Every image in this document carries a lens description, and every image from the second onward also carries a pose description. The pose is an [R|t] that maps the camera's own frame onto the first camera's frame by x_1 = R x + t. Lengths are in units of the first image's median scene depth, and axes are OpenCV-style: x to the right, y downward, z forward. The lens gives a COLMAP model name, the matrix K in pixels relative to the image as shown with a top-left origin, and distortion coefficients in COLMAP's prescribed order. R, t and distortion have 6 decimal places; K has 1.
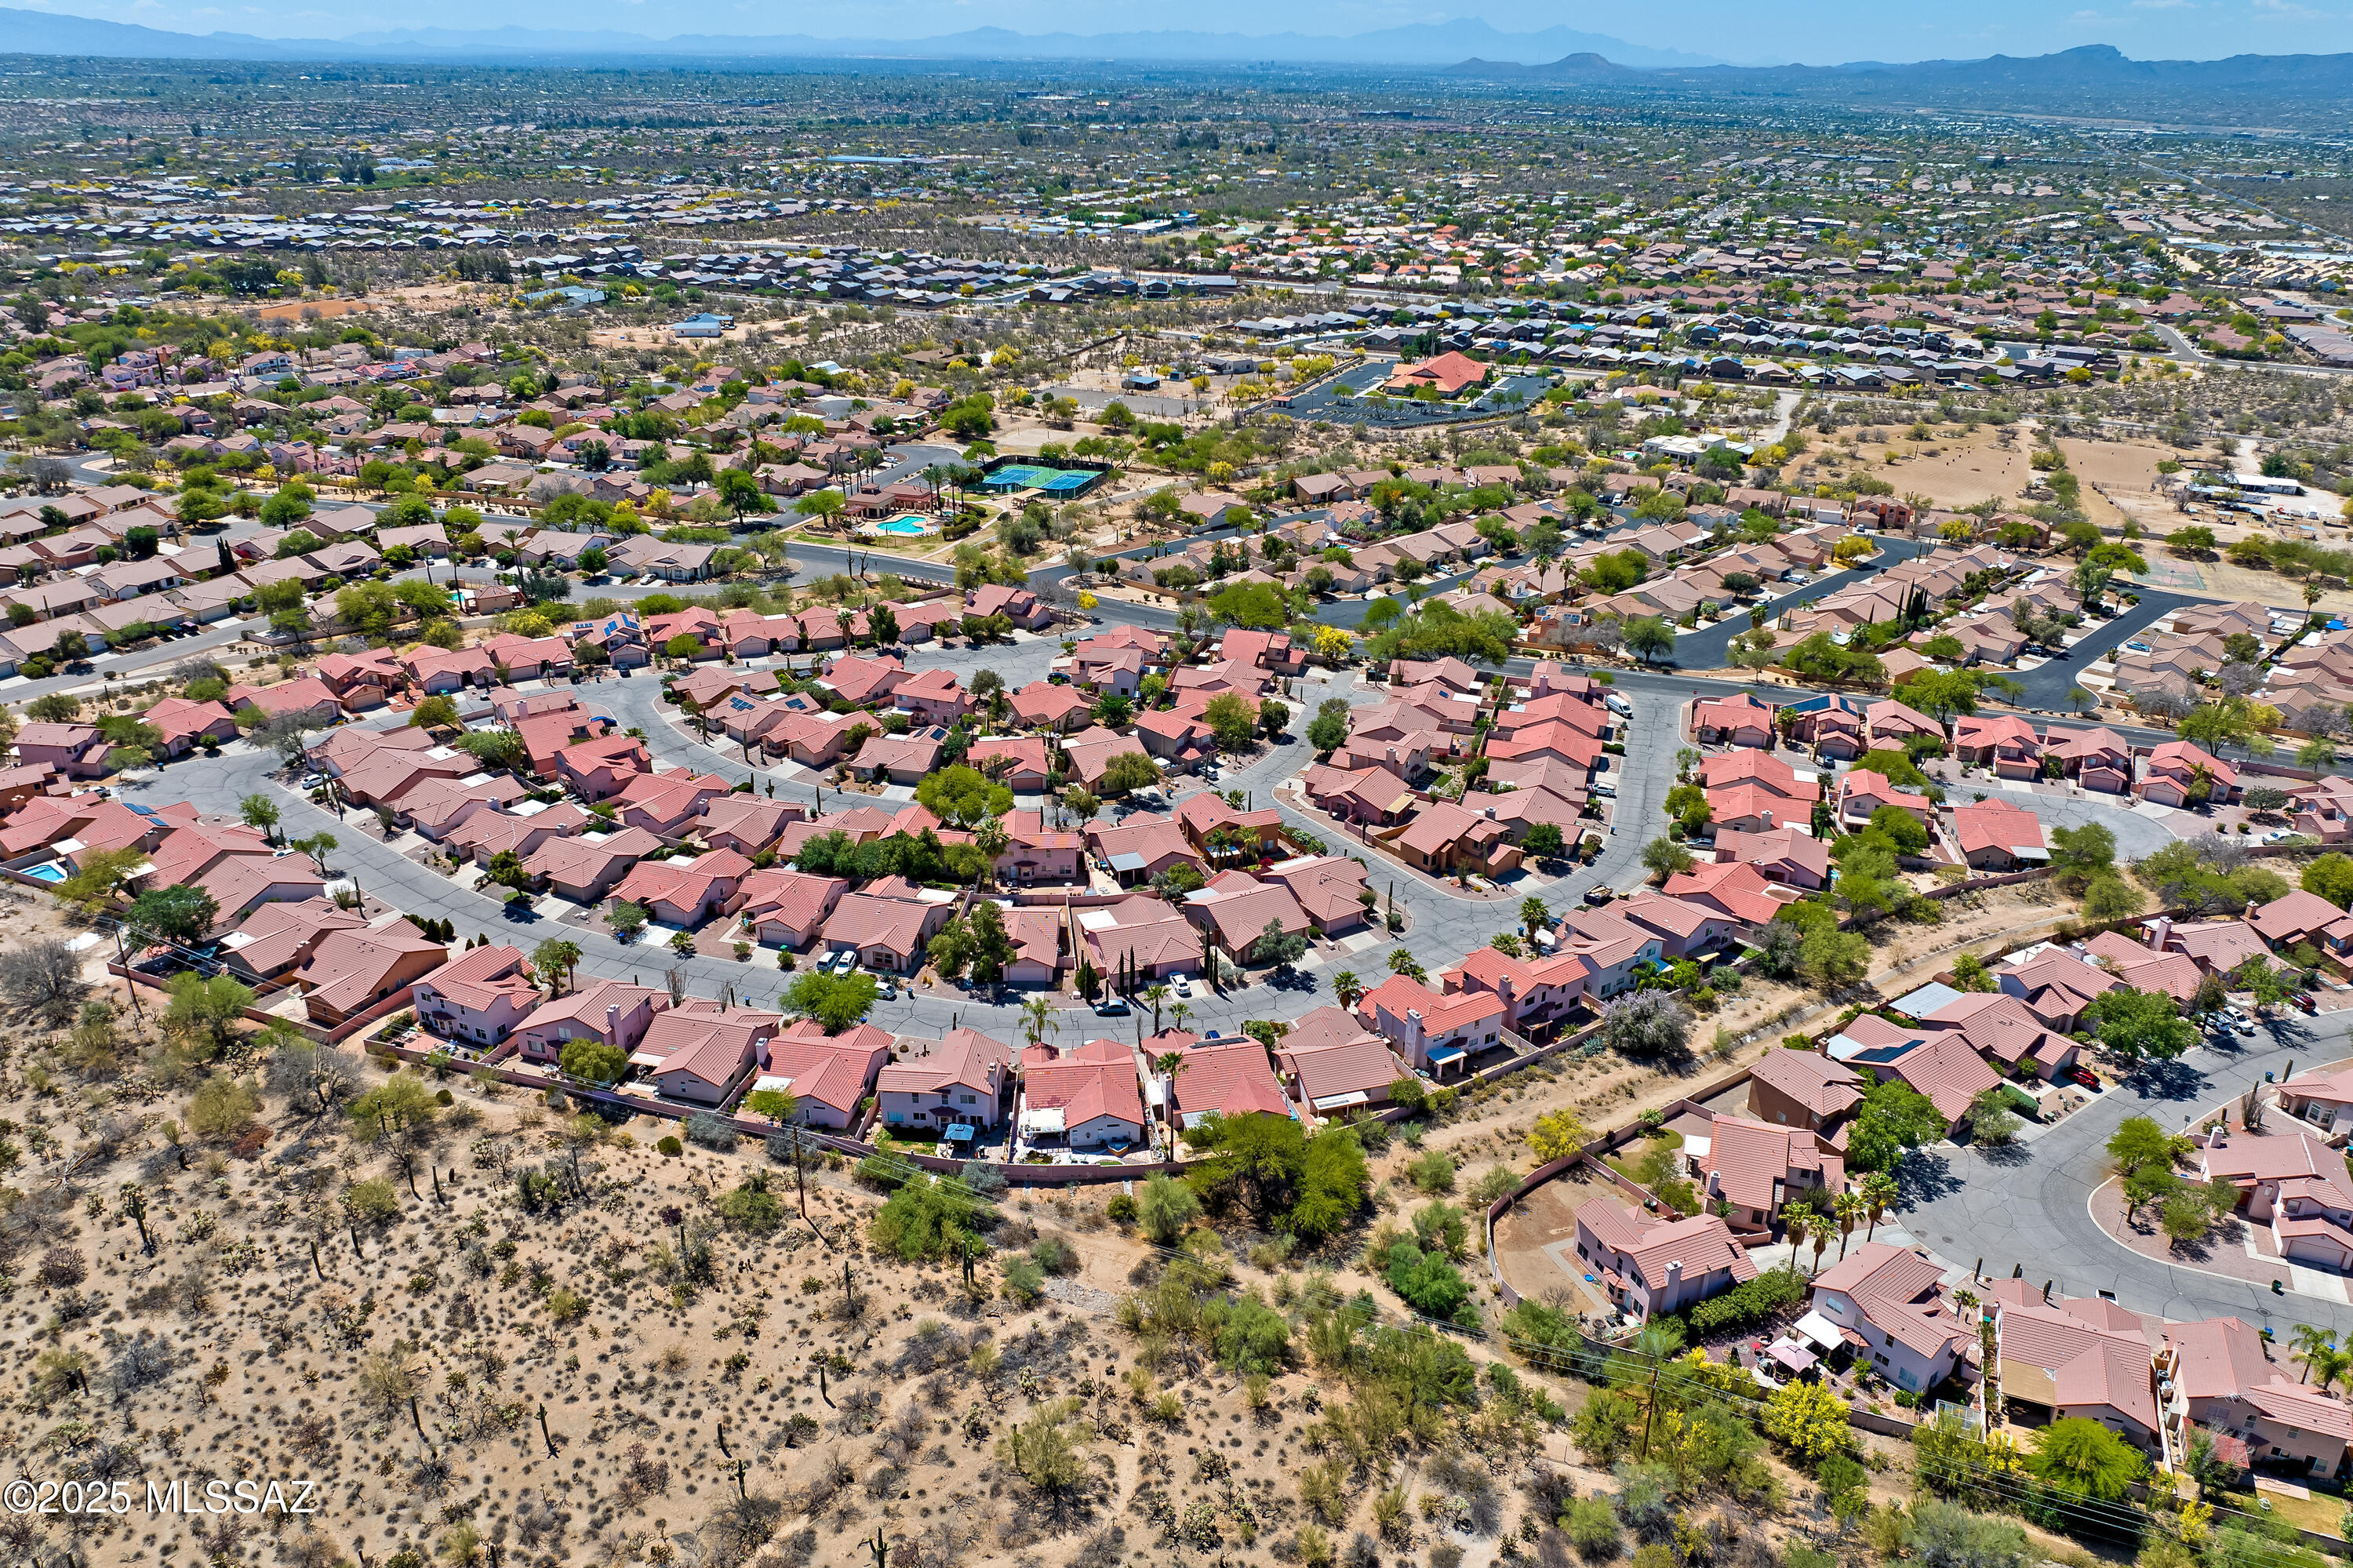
lens RADIAL K [[1686.1, 0, 1176.5], [0, 1686.1, 784.0], [0, 0, 1]] dist [-0.032652, 0.000740]
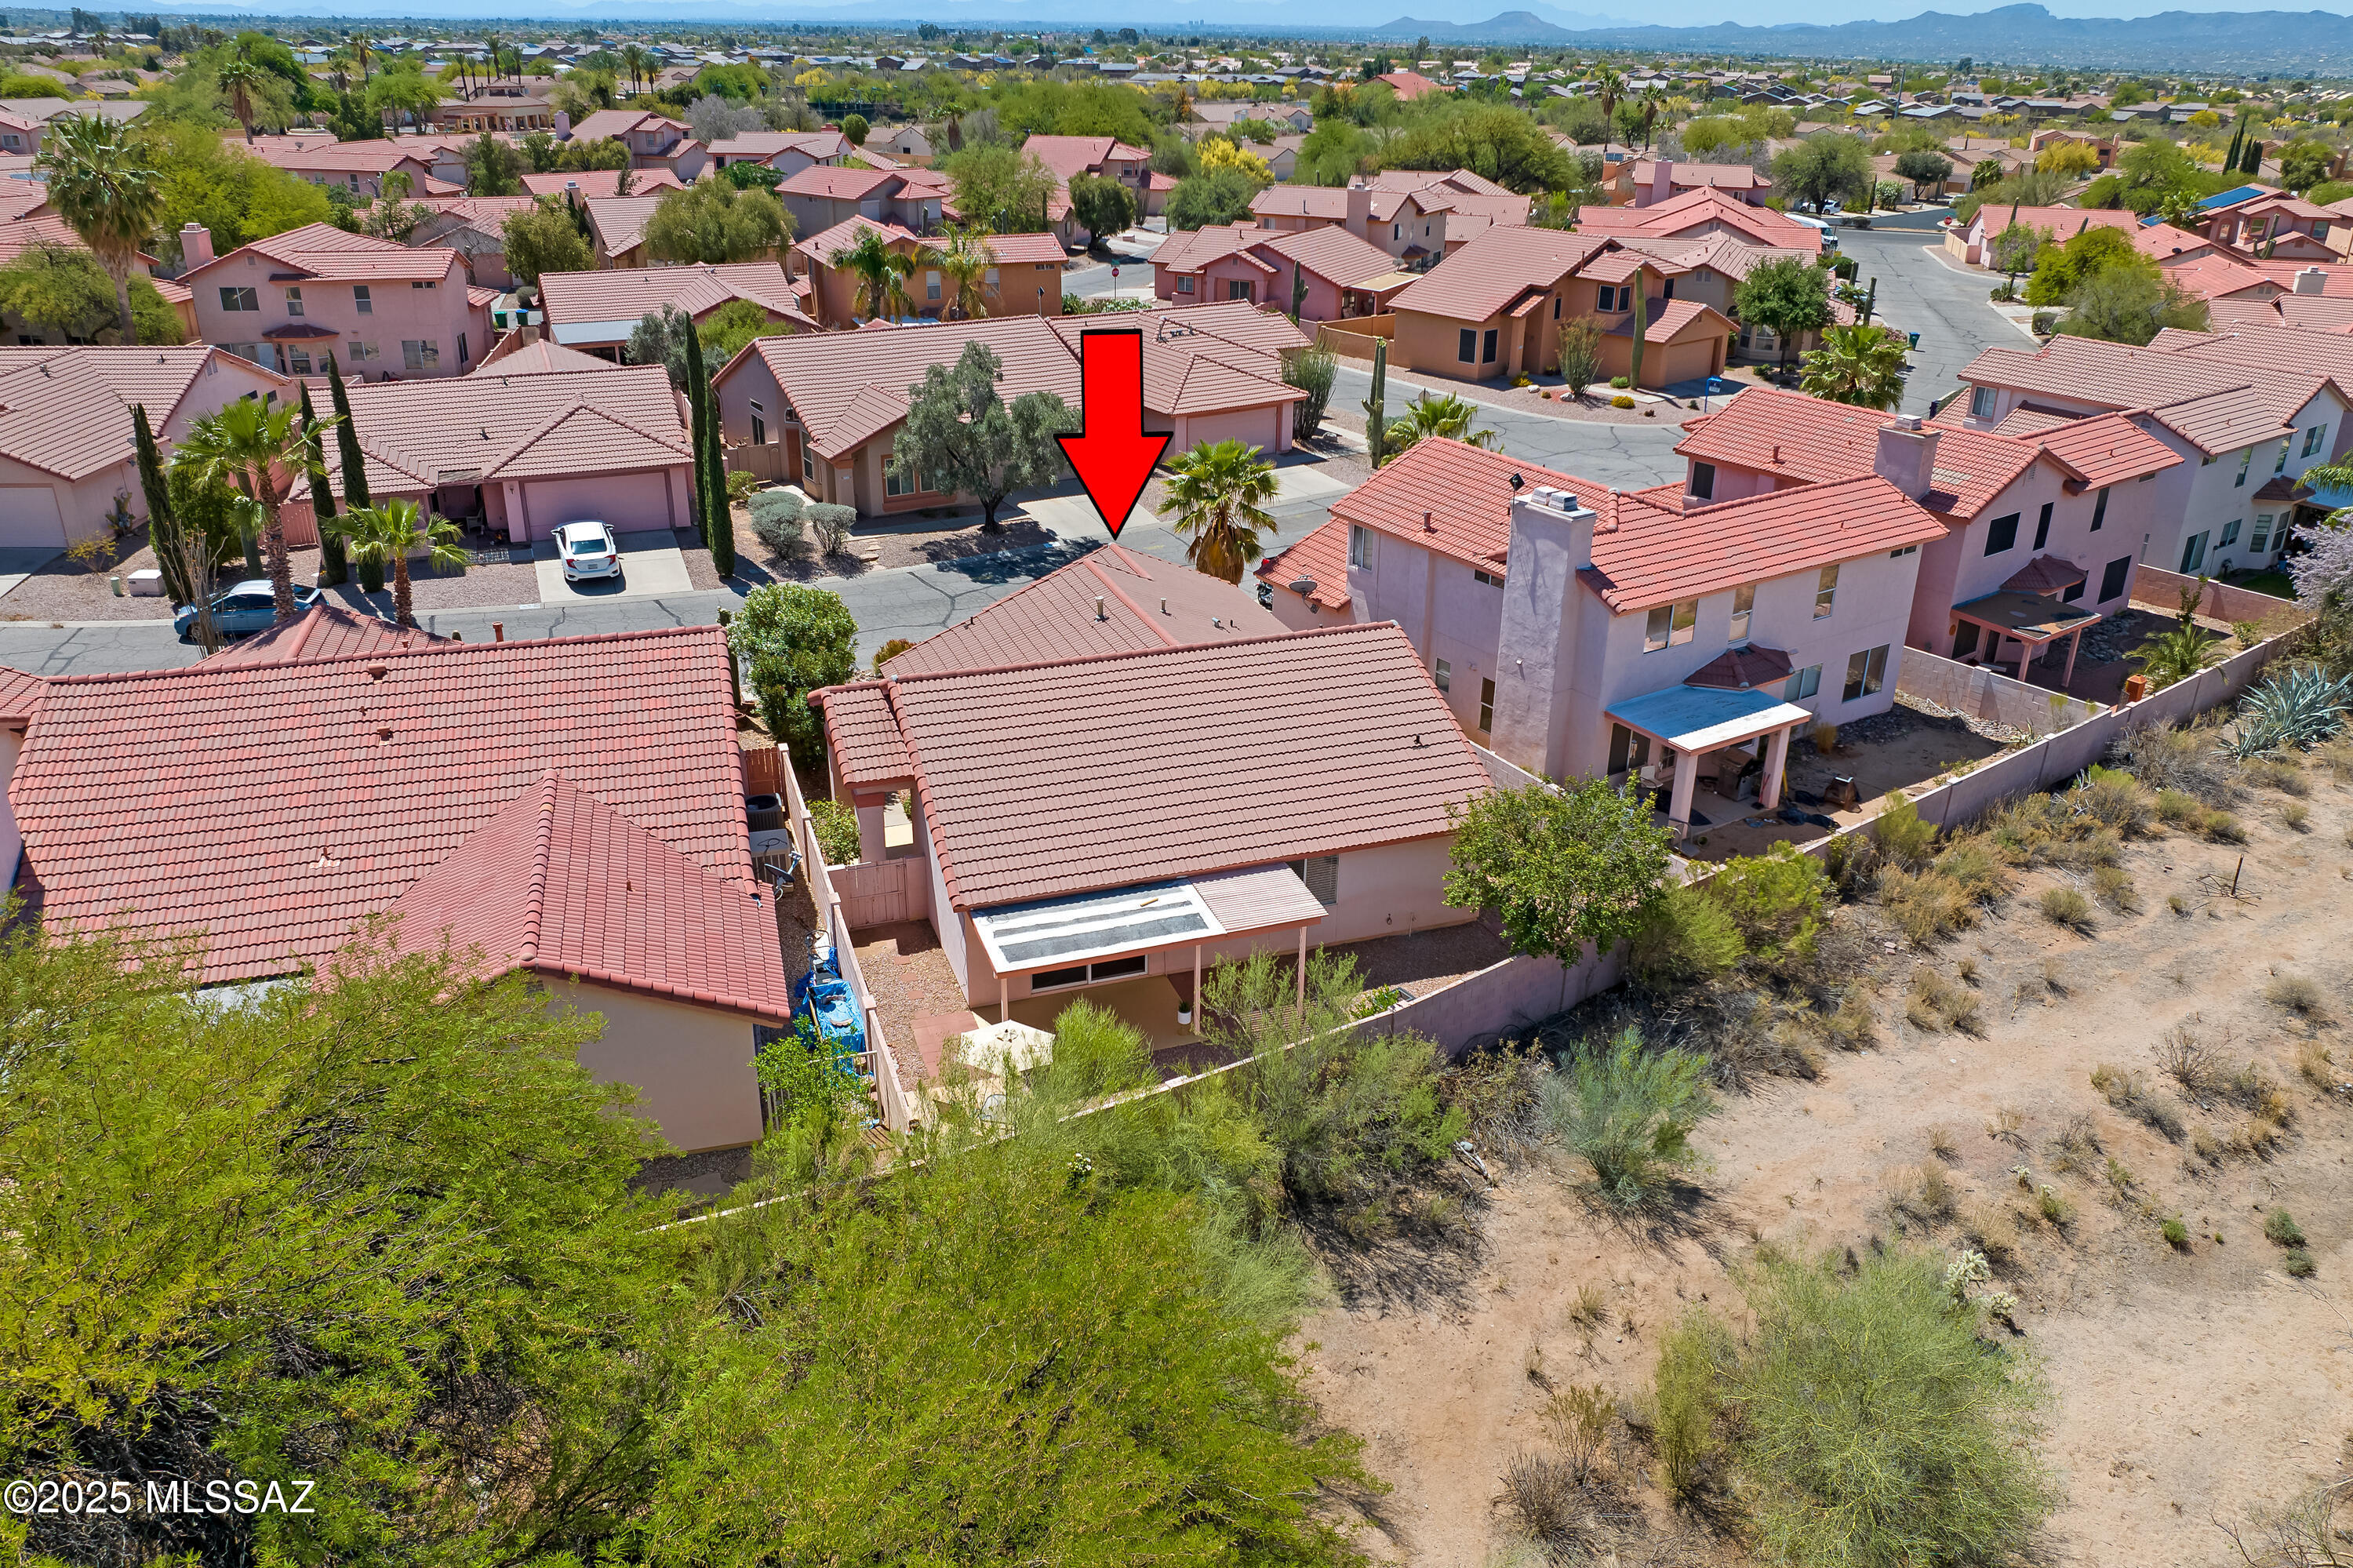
lens RADIAL K [[1686.1, 0, 1176.5], [0, 1686.1, 784.0], [0, 0, 1]] dist [-0.032652, 0.000740]
pose [[0.999318, -0.016486, 0.033045, 0.088546], [0.015940, 0.999733, 0.016743, 0.160513], [-0.033312, -0.016205, 0.999314, 0.783632]]
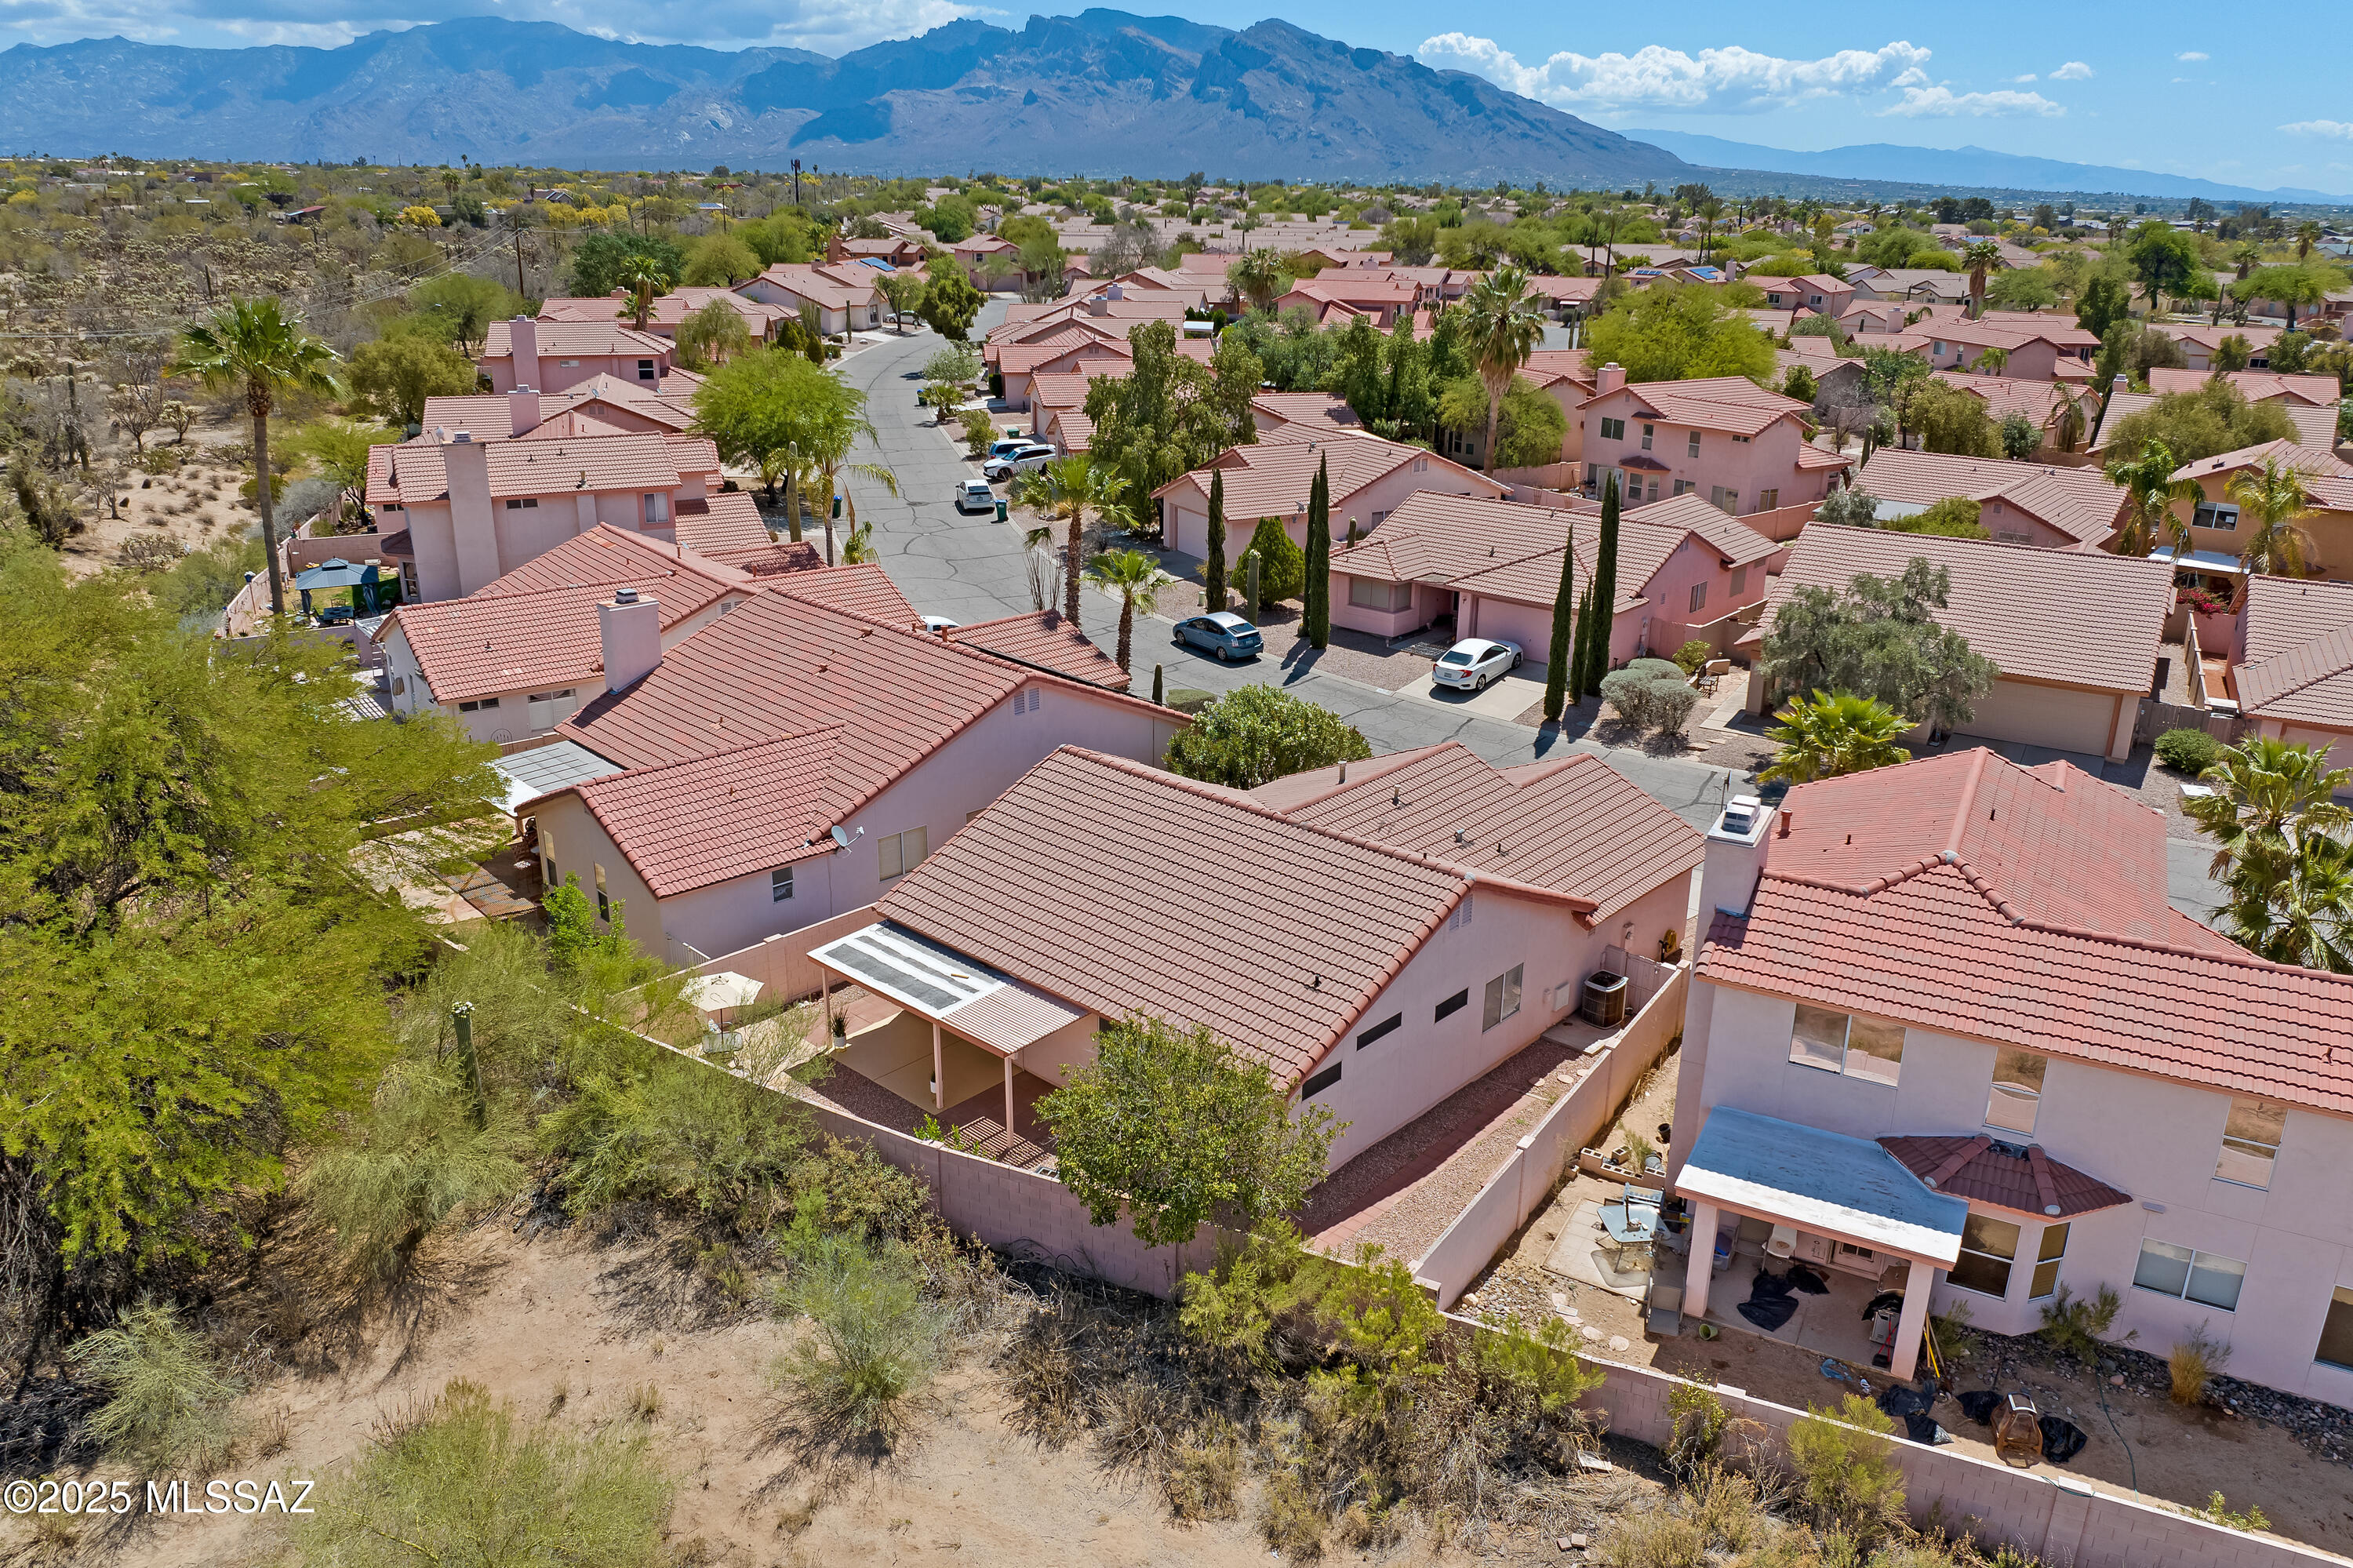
lens RADIAL K [[1686.1, 0, 1176.5], [0, 1686.1, 784.0], [0, 0, 1]] dist [-0.032652, 0.000740]
pose [[0.500749, 0.283012, -0.818019, 0.227801], [-0.349831, 0.930589, 0.107810, 0.131721], [0.791750, 0.232183, 0.564998, 0.853514]]
